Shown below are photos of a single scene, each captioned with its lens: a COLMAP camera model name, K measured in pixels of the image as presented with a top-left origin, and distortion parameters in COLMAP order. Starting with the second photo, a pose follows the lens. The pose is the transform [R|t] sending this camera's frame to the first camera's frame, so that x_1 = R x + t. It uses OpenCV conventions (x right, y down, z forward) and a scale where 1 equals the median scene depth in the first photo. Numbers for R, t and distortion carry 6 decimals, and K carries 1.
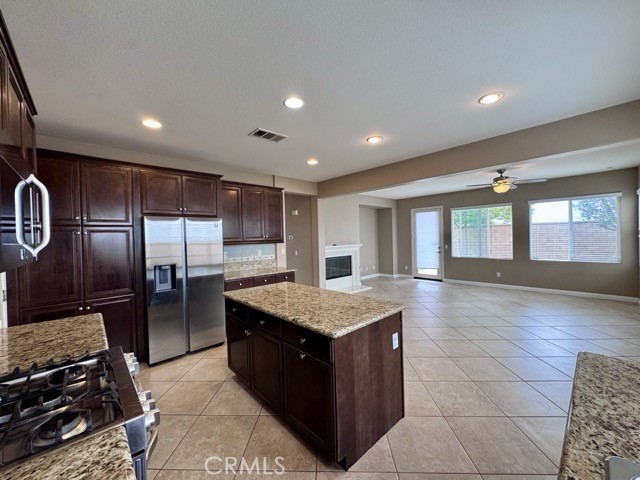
lens RADIAL K [[255.5, 0, 320.4], [0, 255.5, 239.1], [0, 0, 1]] dist [-0.003026, -0.000177]
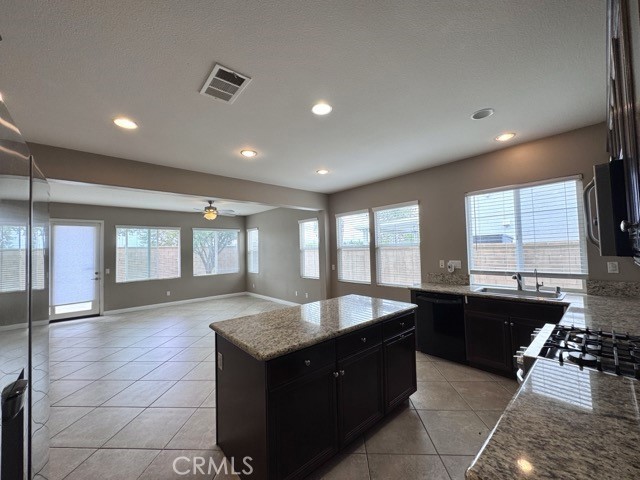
lens RADIAL K [[255.5, 0, 317.3], [0, 255.5, 239.8], [0, 0, 1]] dist [-0.003026, -0.000177]
pose [[0.015804, 0.065171, 0.997749, -0.545879], [0.034491, 0.997244, -0.065684, 0.011794], [-0.999280, 0.035452, 0.013512, 0.538660]]
